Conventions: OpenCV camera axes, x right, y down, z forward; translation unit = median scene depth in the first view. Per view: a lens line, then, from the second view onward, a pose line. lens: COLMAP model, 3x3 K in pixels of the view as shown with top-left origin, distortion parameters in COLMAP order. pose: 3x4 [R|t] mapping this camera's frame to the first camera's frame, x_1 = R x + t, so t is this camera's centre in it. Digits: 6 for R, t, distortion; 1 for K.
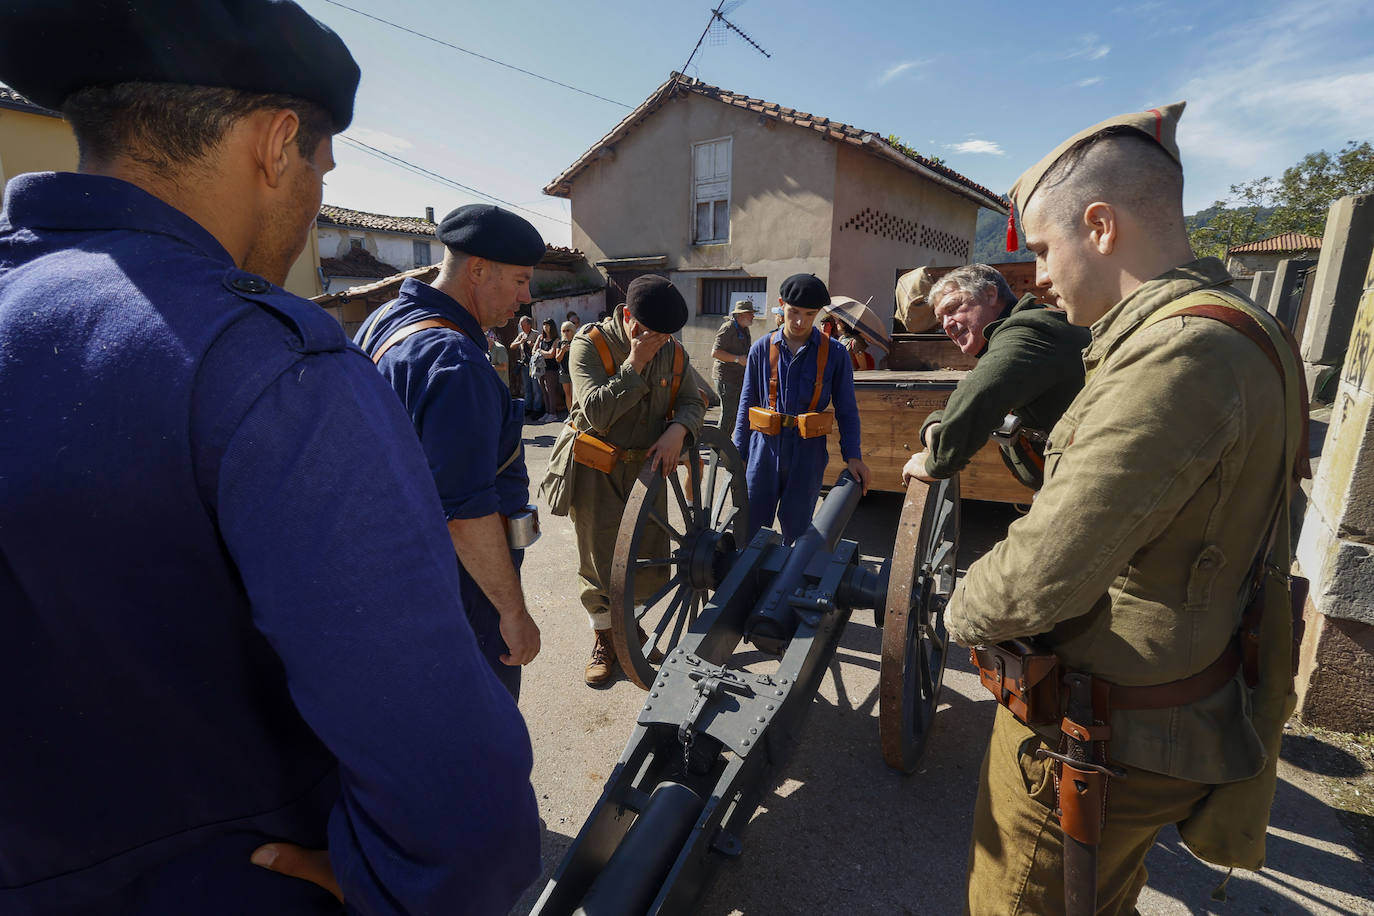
lens RADIAL K [[642.2, 0, 687.0], [0, 642.2, 458.0], [0, 0, 1]] dist [-0.001324, 0.000809]
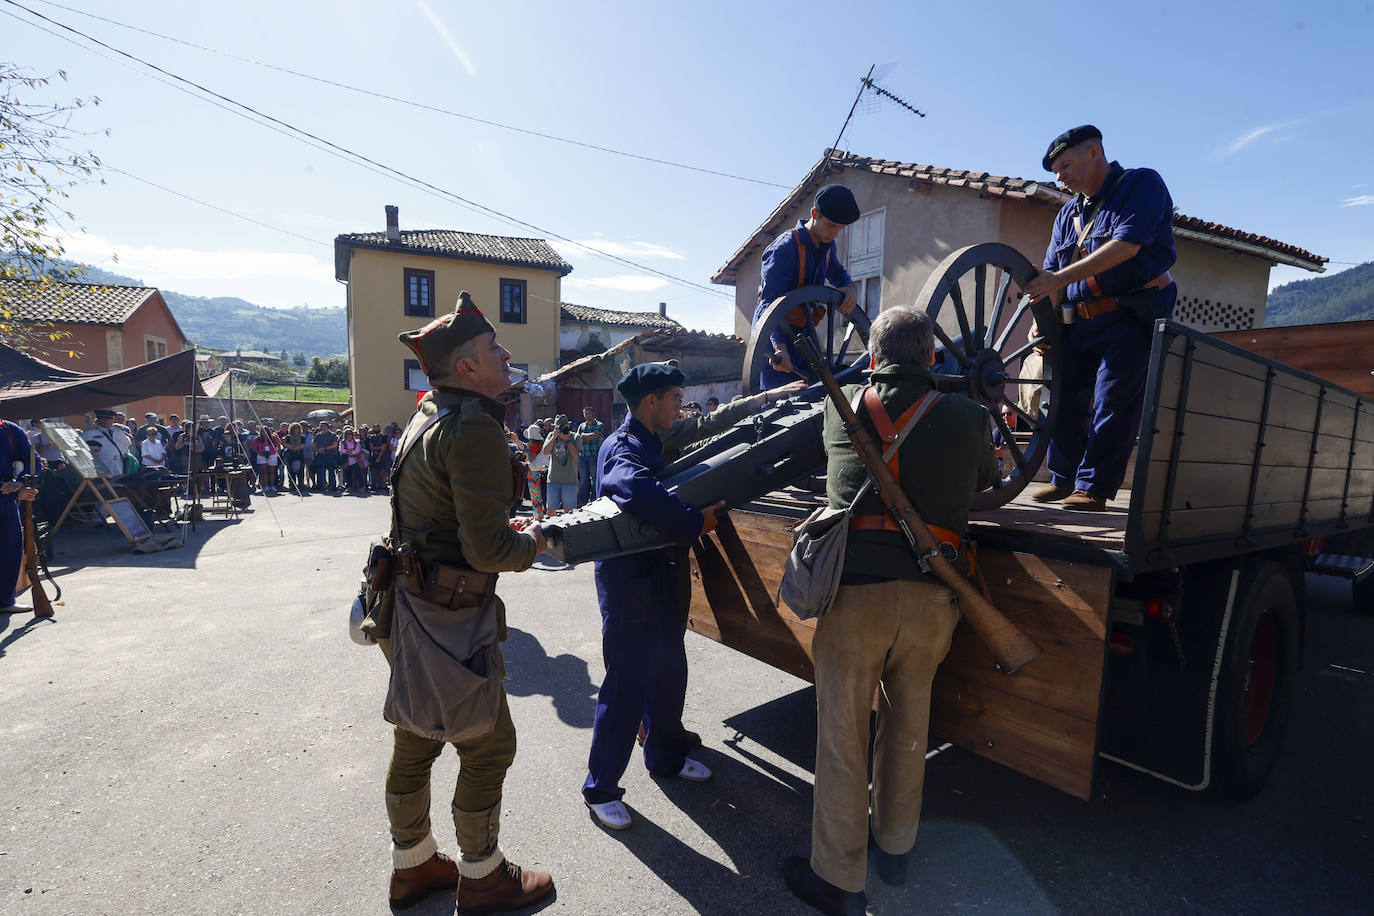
lens RADIAL K [[642.2, 0, 687.0], [0, 642.2, 458.0], [0, 0, 1]] dist [-0.001324, 0.000809]
pose [[0.918466, 0.044628, -0.392973, 0.189277], [-0.094844, 0.989474, -0.109301, -0.033835], [0.383959, 0.137661, 0.913031, 0.132465]]
